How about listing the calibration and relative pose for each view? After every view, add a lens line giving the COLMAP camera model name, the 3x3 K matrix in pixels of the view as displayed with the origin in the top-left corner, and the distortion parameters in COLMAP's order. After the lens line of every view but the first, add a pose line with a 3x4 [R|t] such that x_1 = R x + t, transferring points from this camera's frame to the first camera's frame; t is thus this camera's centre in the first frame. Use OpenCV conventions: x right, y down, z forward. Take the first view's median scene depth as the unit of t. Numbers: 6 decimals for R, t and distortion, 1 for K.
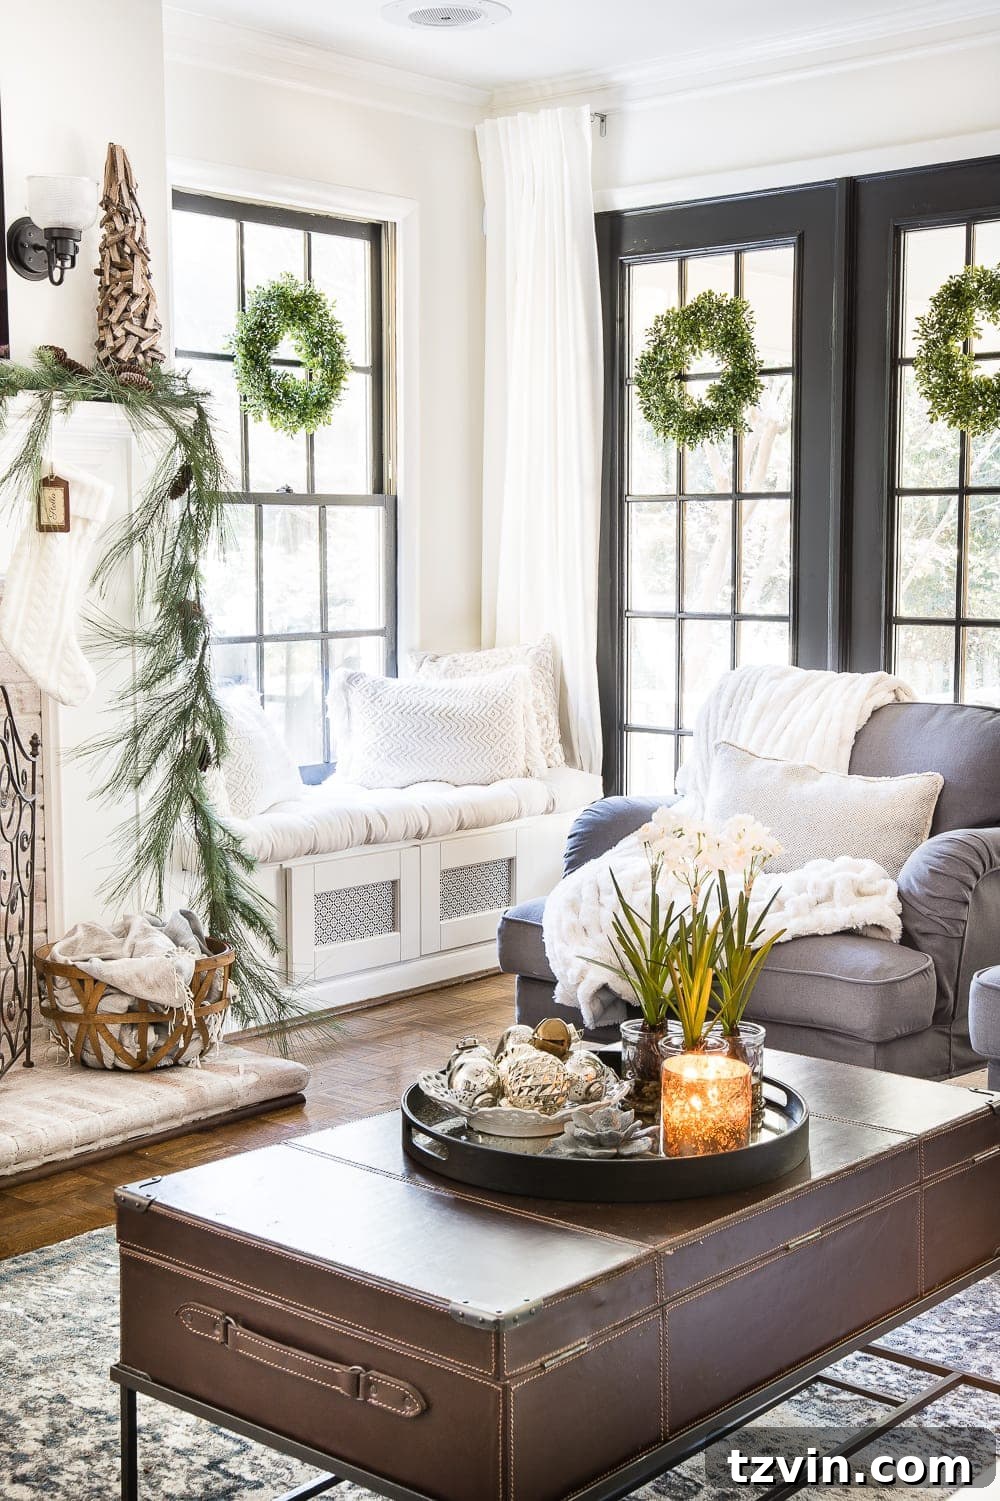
lens RADIAL K [[2024.8, 0, 500.0], [0, 2024.8, 750.5], [0, 0, 1]] dist [0.032304, 0.089373]
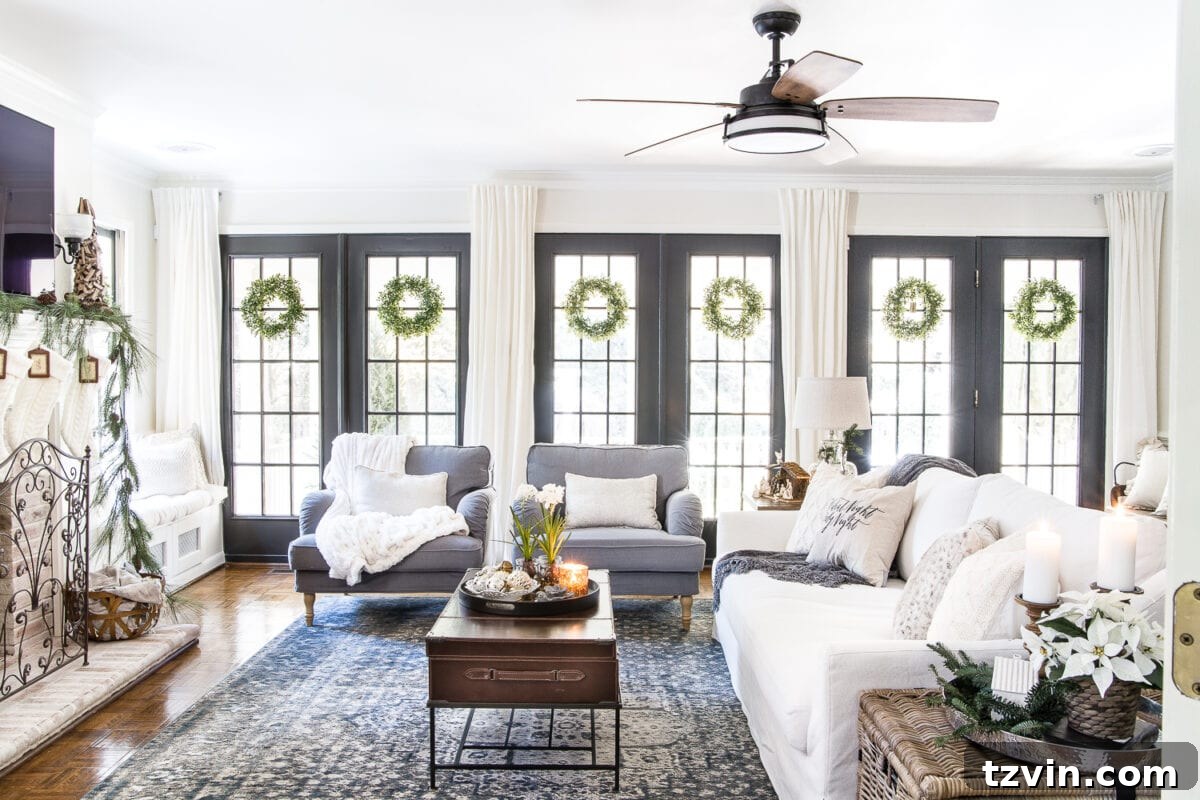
lens RADIAL K [[974.7, 0, 600.0], [0, 974.7, 400.0], [0, 0, 1]] dist [-0.126464, 0.125928]
pose [[0.750028, -0.017997, 0.661161, -0.436352], [0.062856, 0.997045, -0.044165, -0.013184], [-0.658412, 0.074683, 0.748943, -0.067461]]
